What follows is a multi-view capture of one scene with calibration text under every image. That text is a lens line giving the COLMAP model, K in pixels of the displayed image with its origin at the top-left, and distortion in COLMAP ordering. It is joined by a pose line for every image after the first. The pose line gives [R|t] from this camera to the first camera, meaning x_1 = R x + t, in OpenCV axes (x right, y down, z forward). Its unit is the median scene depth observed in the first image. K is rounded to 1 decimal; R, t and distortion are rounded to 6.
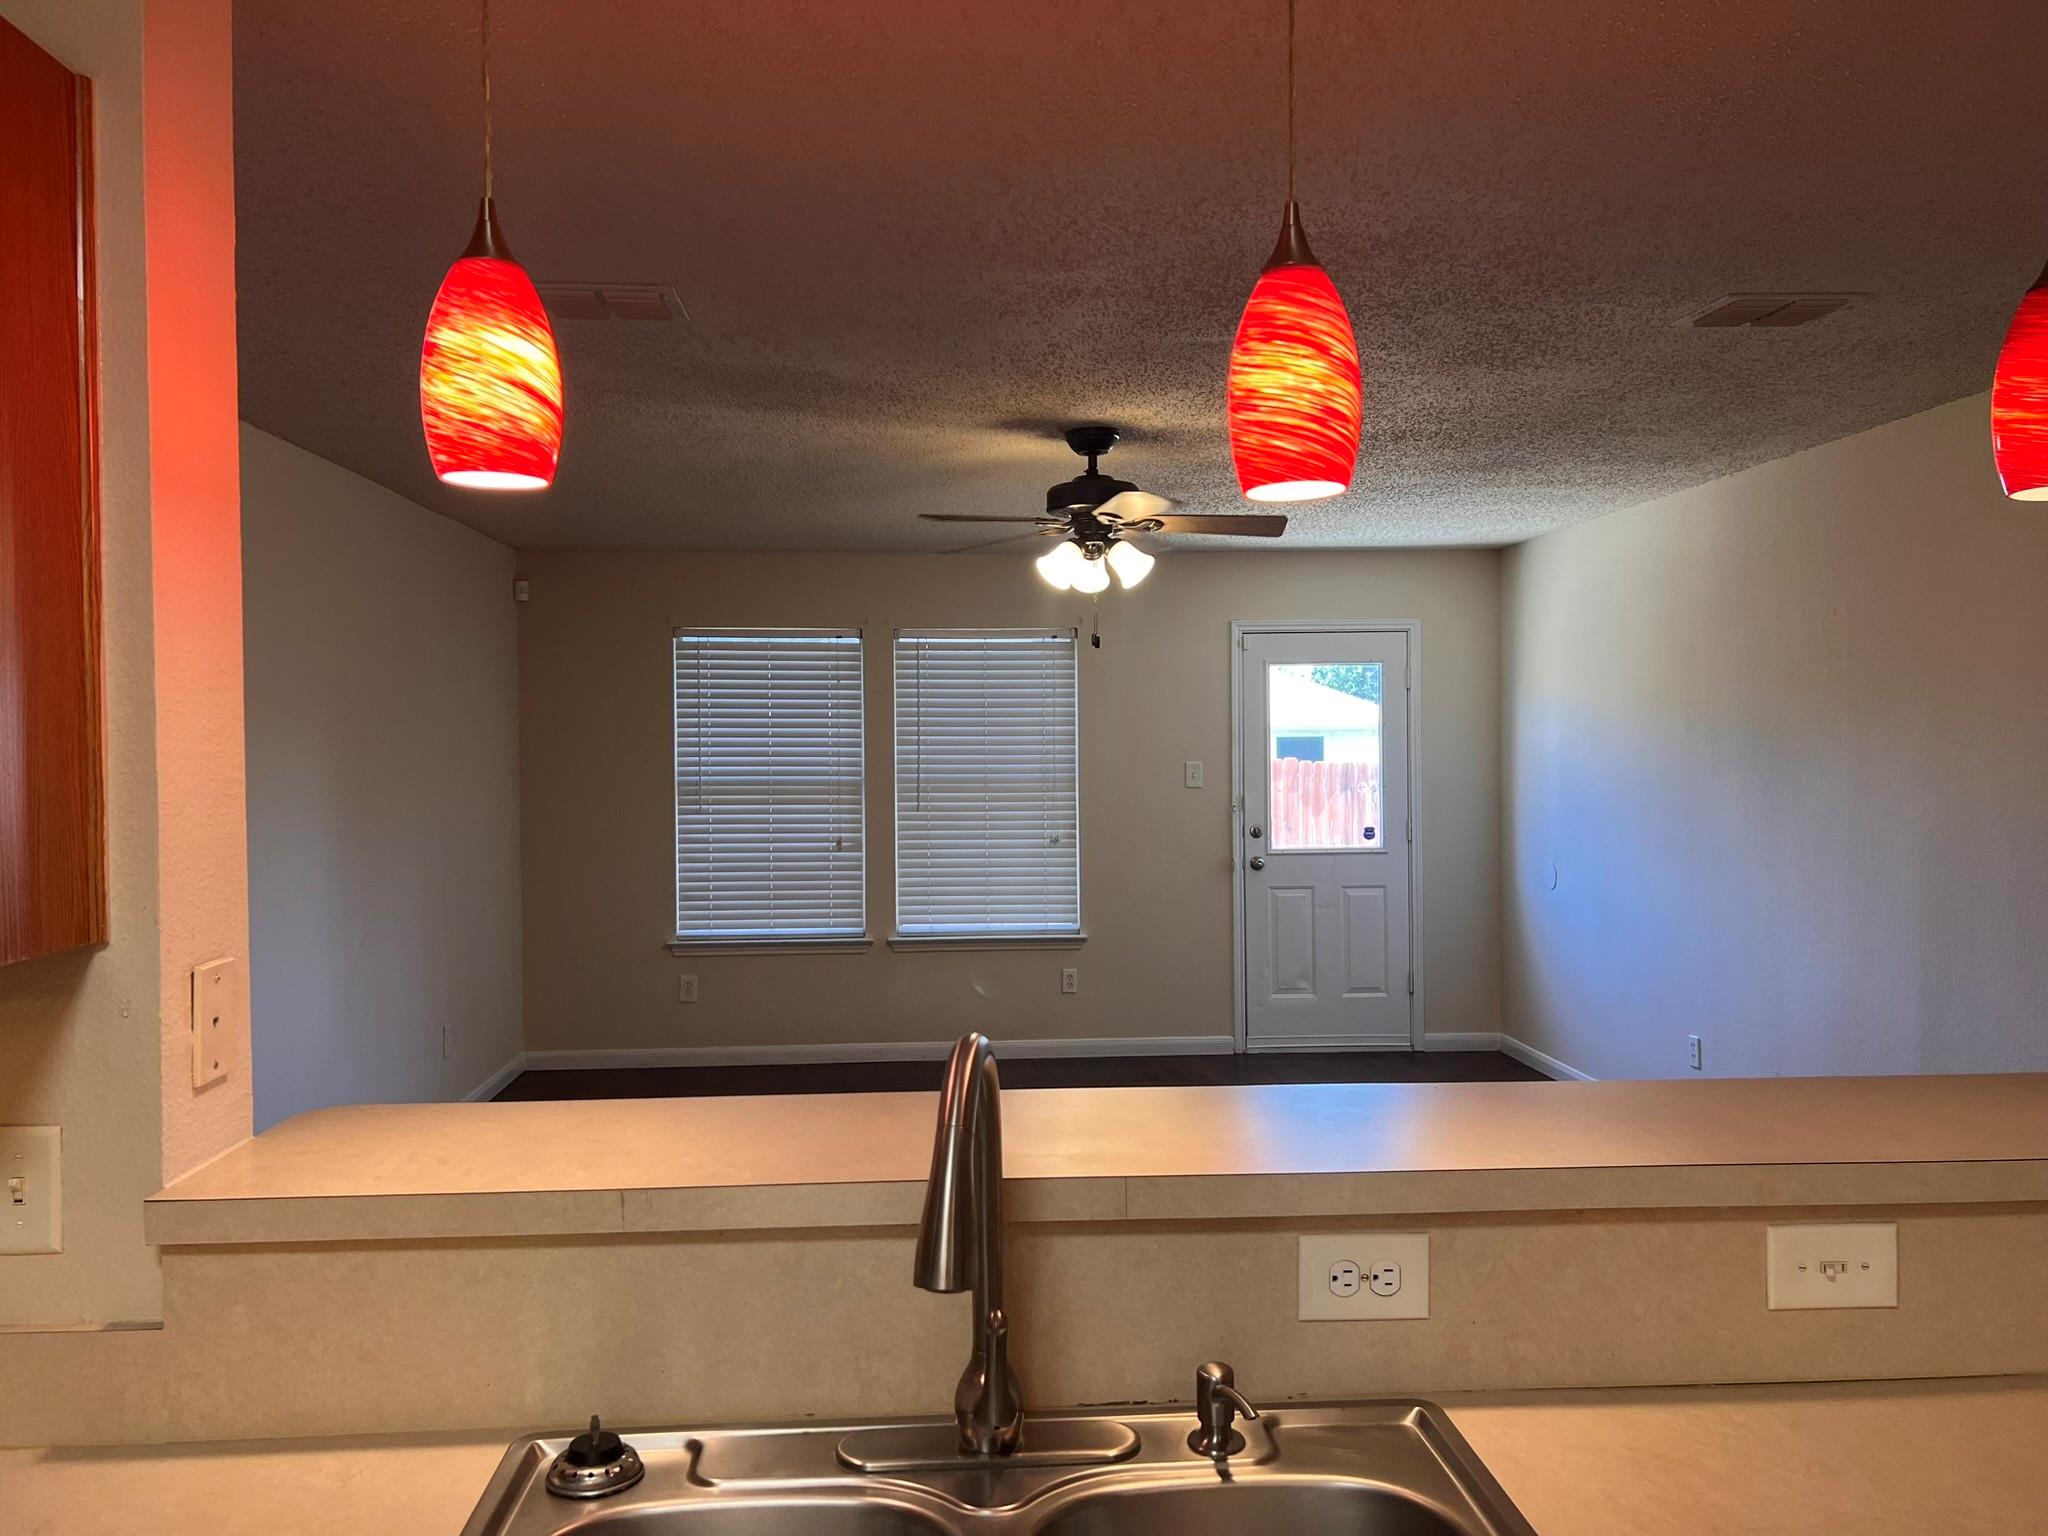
lens RADIAL K [[1541.7, 0, 1022.1], [0, 1541.7, 760.8], [0, 0, 1]] dist [0.051153, -0.061312]
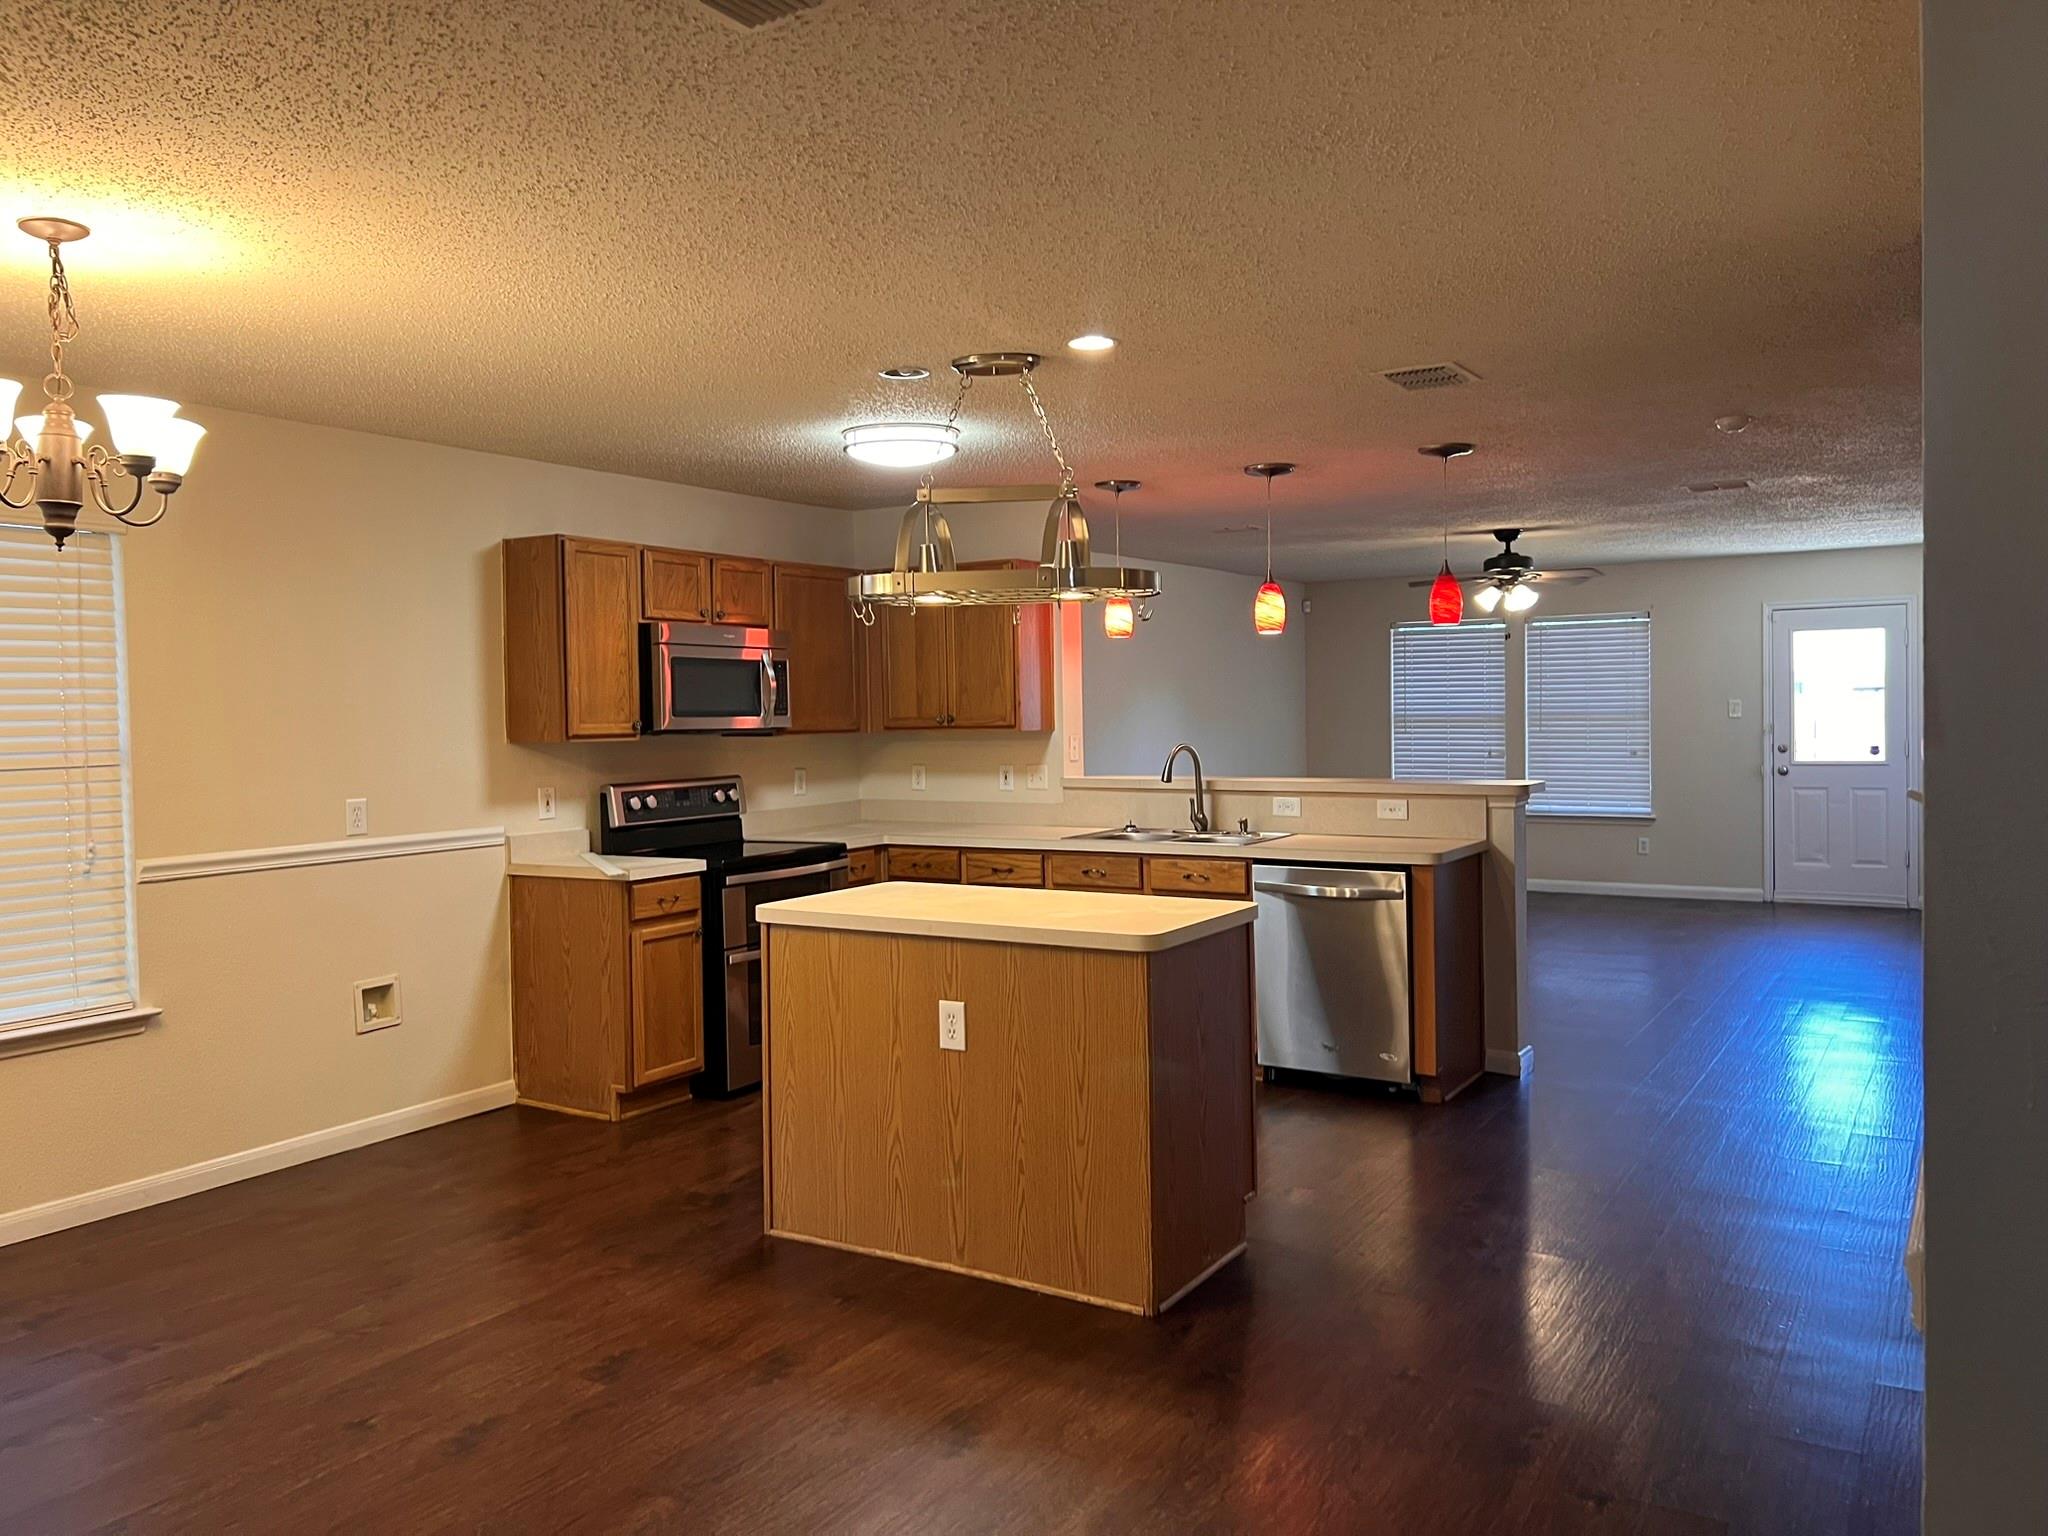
lens RADIAL K [[1541.7, 0, 1029.9], [0, 1541.7, 758.7], [0, 0, 1]] dist [0.051153, -0.061312]
pose [[0.814149, 0.012490, -0.580522, 0.425976], [0.003896, 0.999629, 0.026970, 0.013816], [0.580643, -0.024220, 0.813798, -0.590691]]
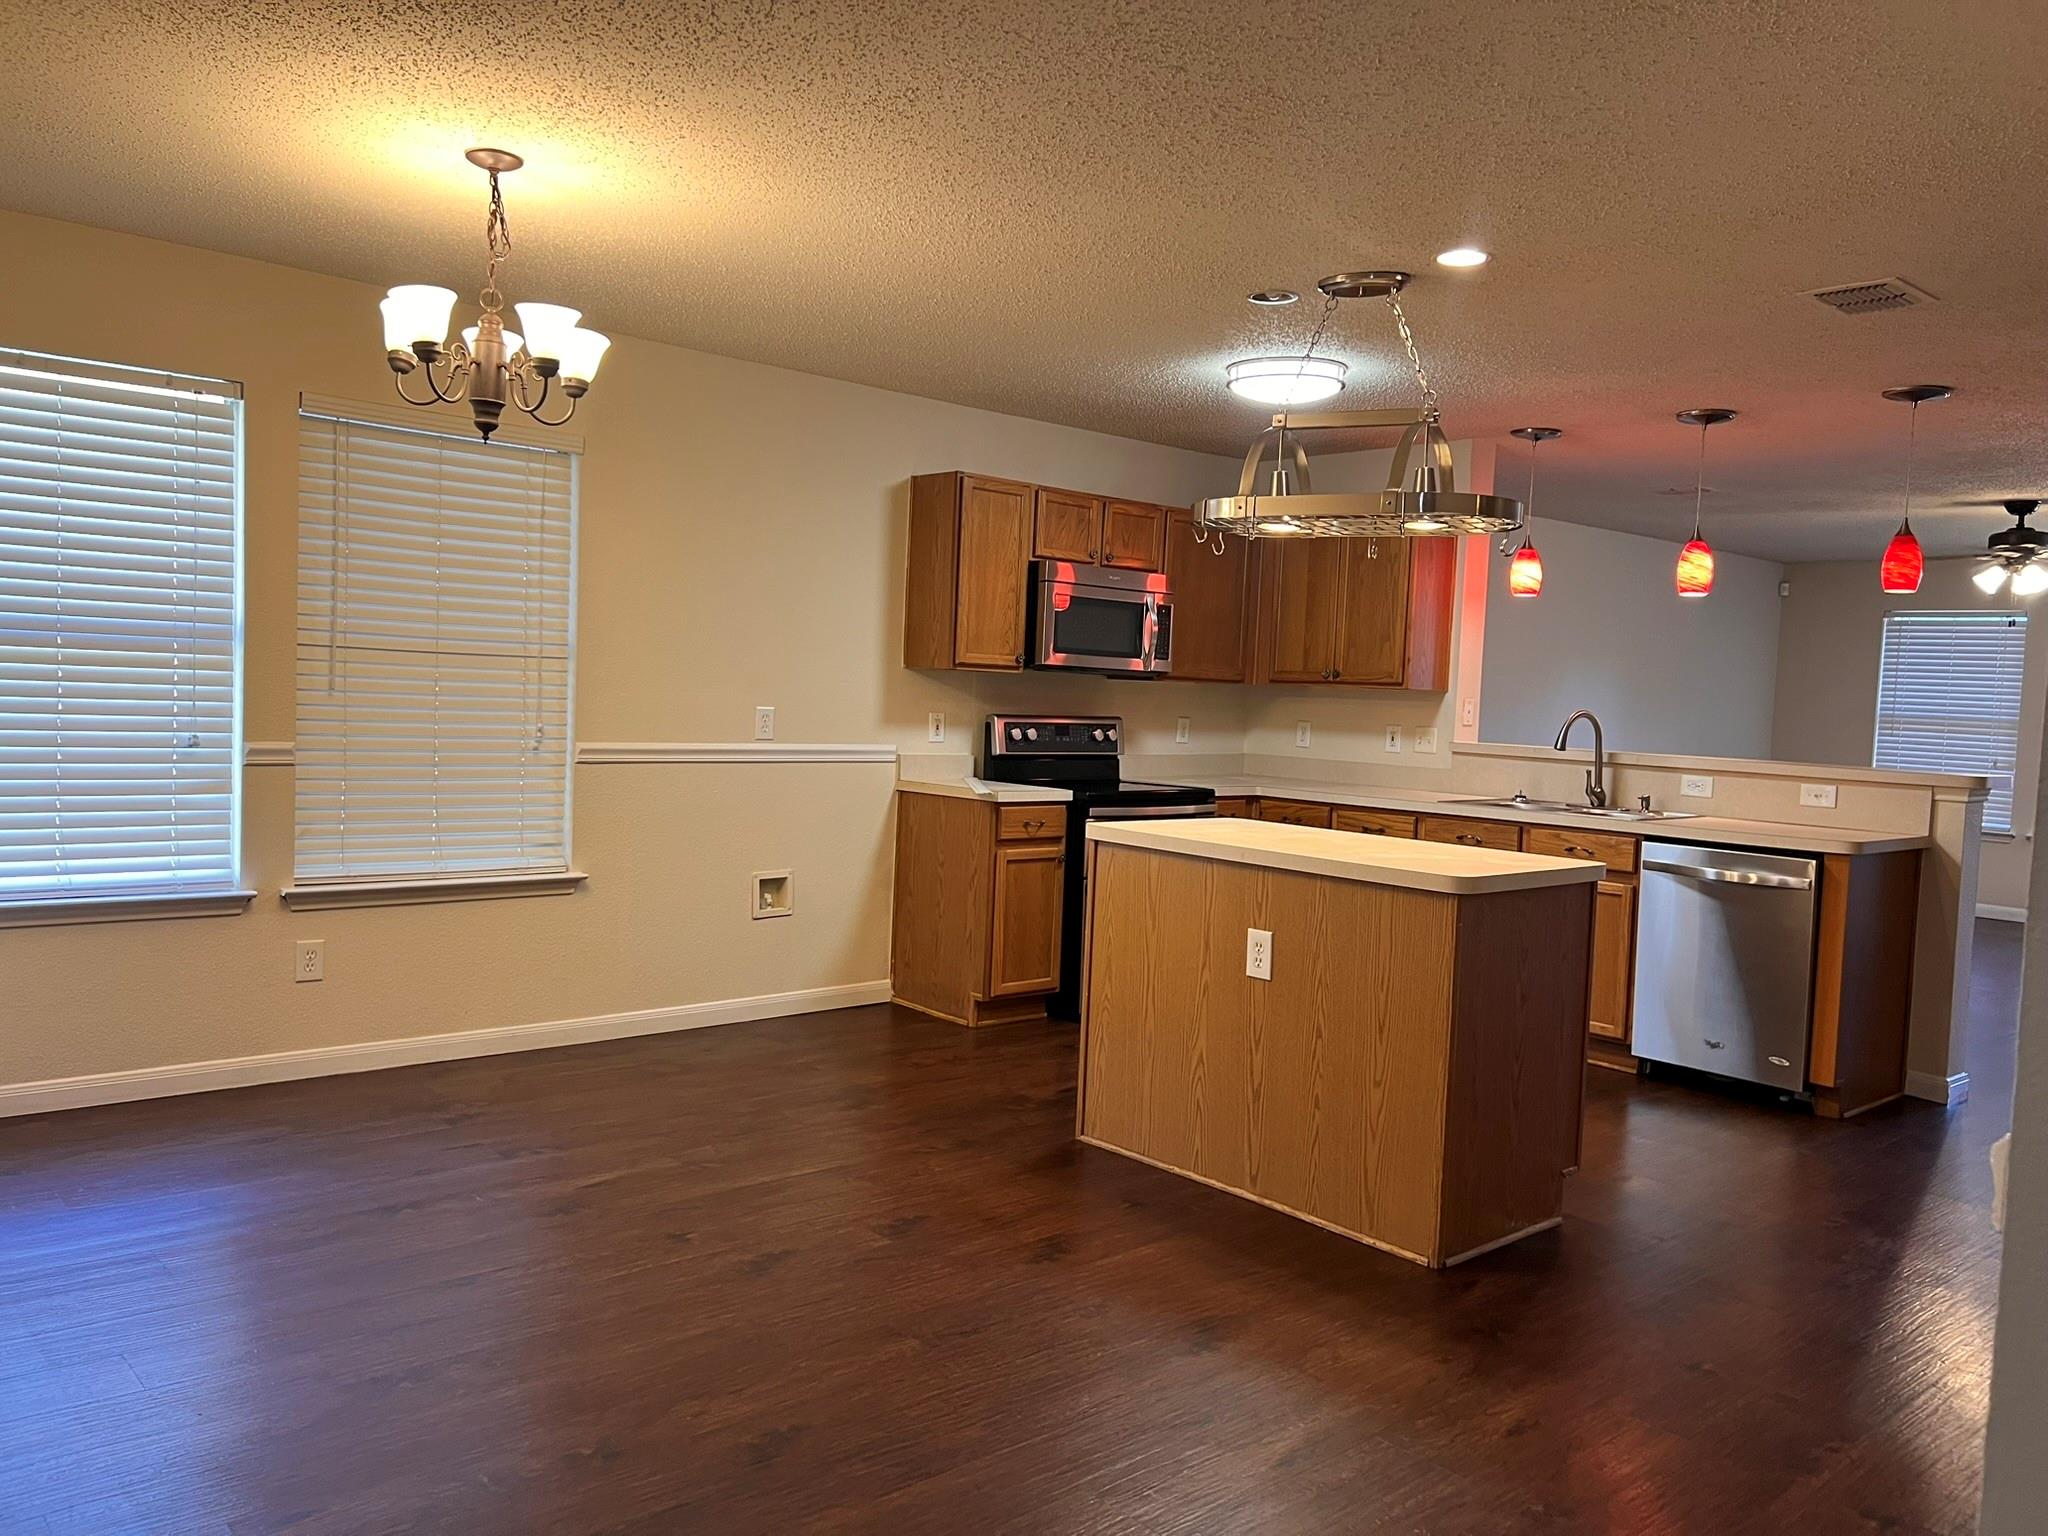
lens RADIAL K [[1541.7, 0, 1045.5], [0, 1541.7, 779.5], [0, 0, 1]] dist [0.051153, -0.061312]
pose [[0.616703, 0.080002, -0.783120, 0.460028], [-0.055616, 0.996764, 0.058030, 0.033416], [0.785229, 0.007767, 0.619157, -0.561882]]
